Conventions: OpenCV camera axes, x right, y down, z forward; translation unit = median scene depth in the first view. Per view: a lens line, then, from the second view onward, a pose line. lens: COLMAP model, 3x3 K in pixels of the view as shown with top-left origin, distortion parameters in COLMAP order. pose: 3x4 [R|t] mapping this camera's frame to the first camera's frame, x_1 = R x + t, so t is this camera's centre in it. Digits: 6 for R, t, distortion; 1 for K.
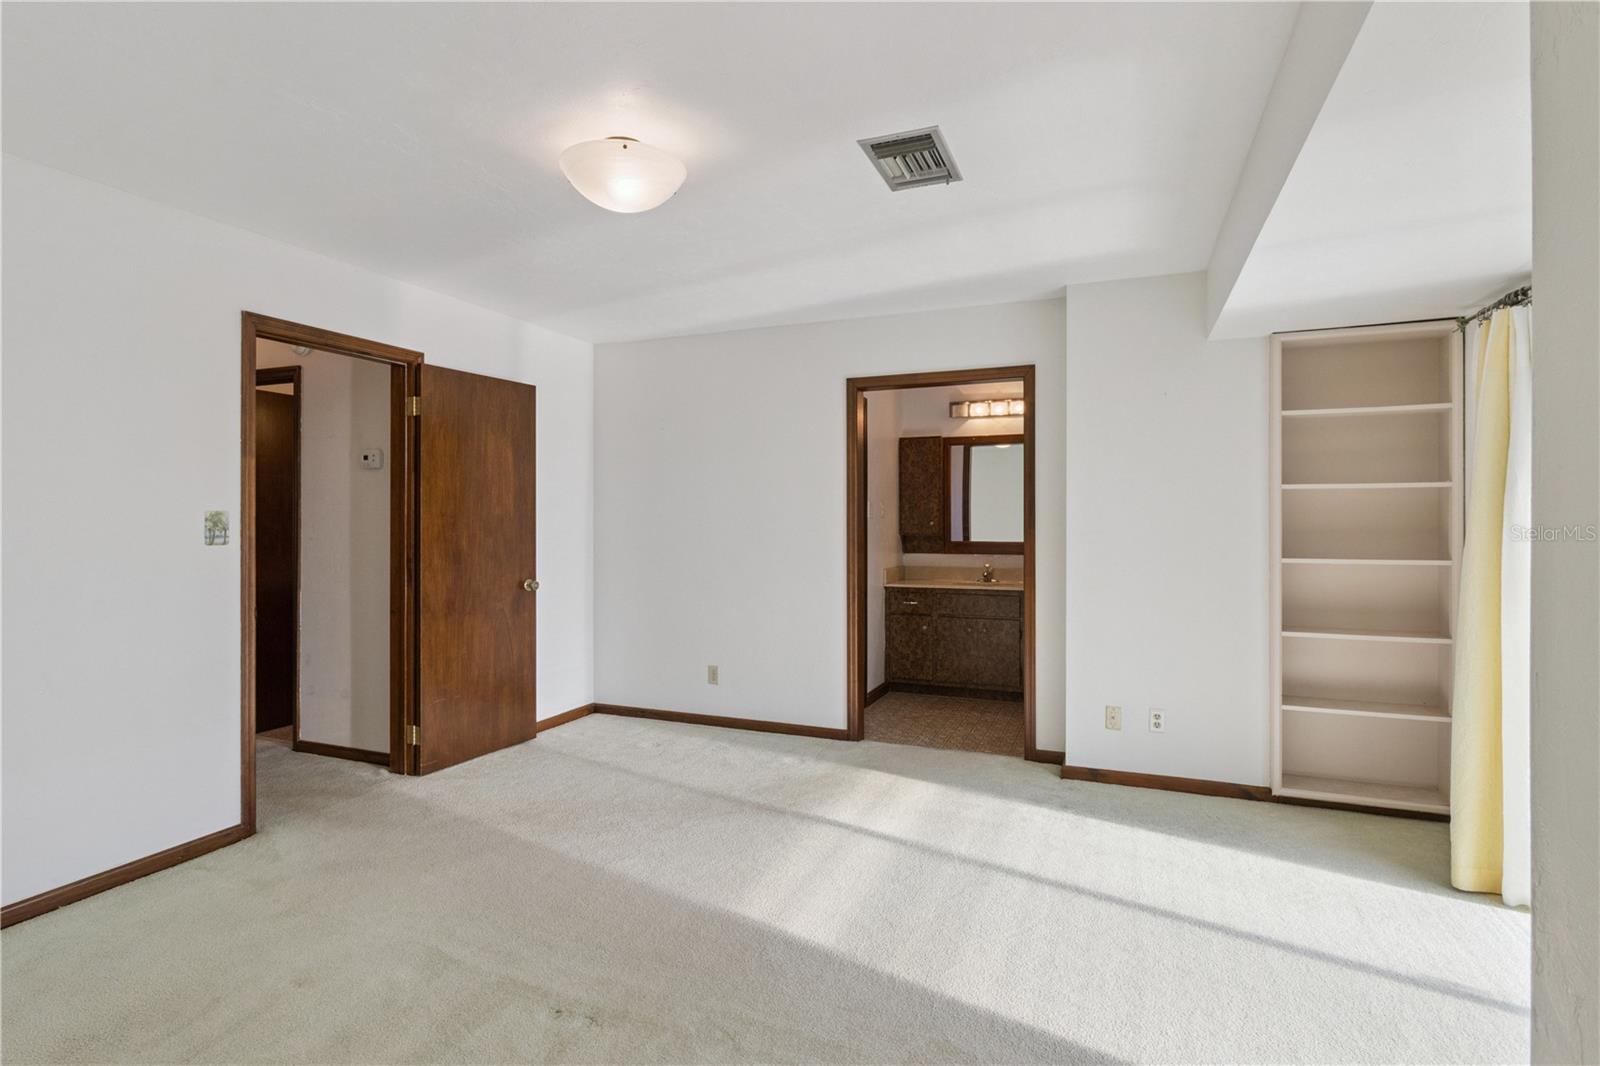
lens RADIAL K [[816.5, 0, 791.9], [0, 816.5, 511.6], [0, 0, 1]] dist [-0.000810, -0.000087]
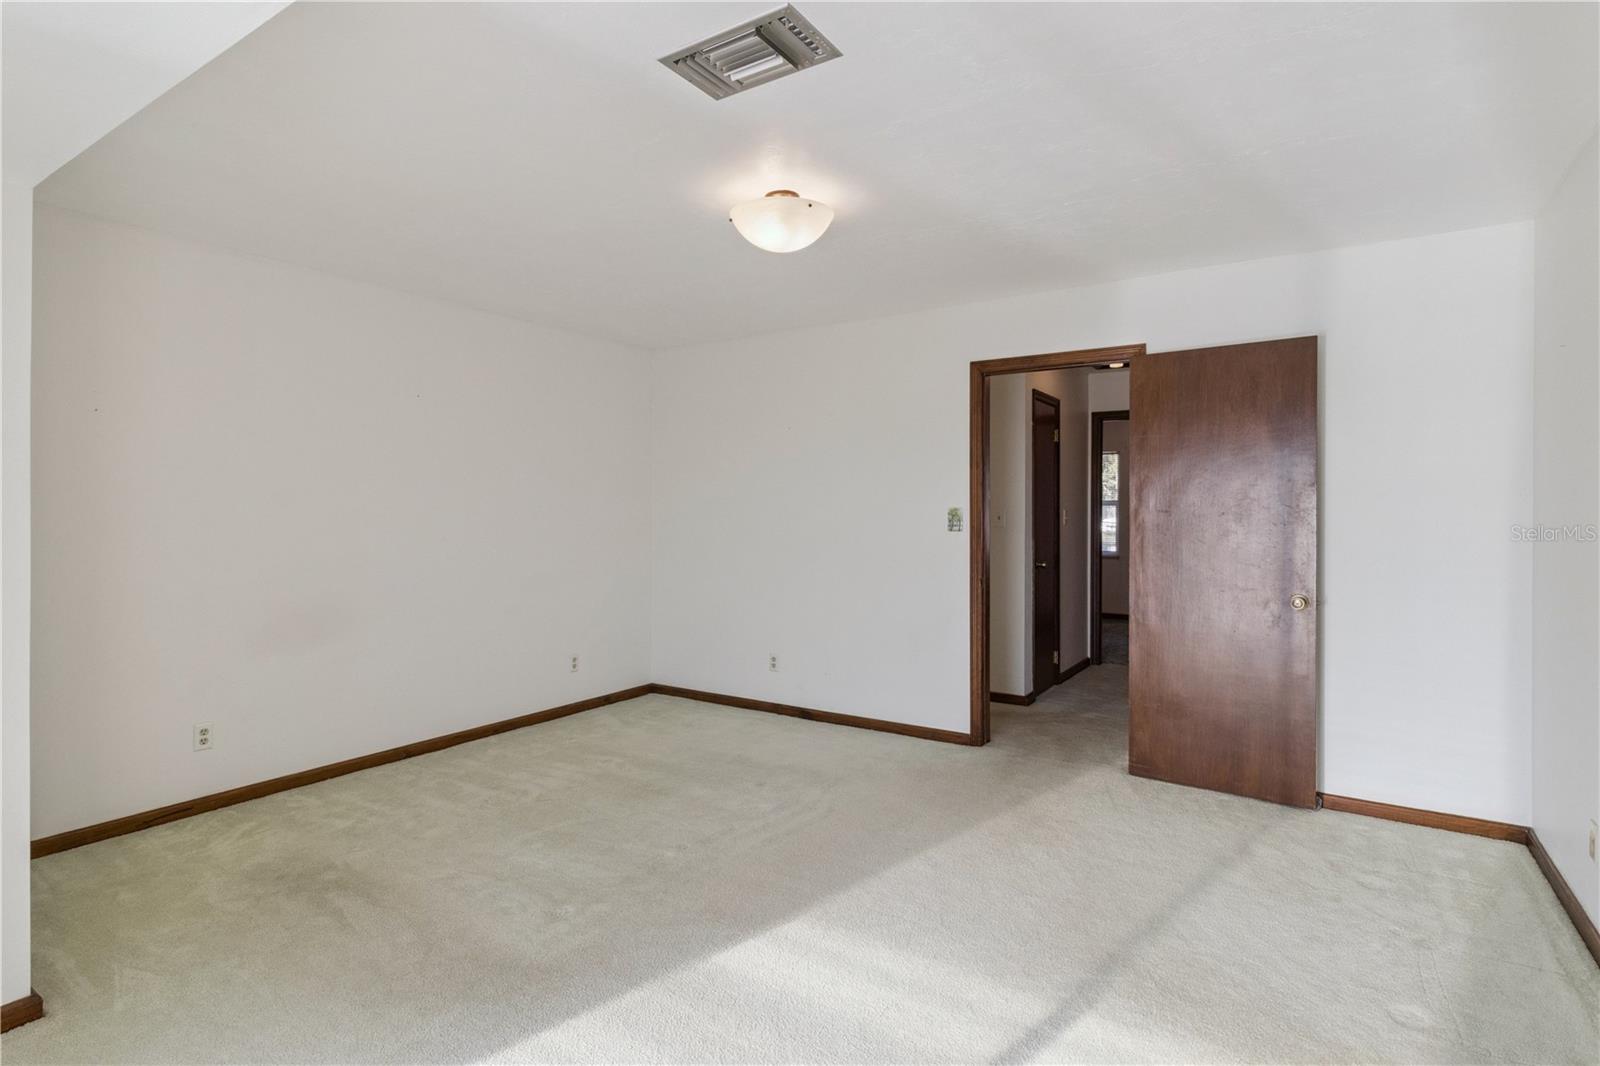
lens RADIAL K [[816.5, 0, 791.9], [0, 816.5, 511.6], [0, 0, 1]] dist [-0.000810, -0.000087]
pose [[-0.213255, -0.001599, -0.976995, 0.680609], [0.003444, 0.999991, -0.002389, 0.007927], [0.976991, -0.003875, -0.213247, 0.923369]]
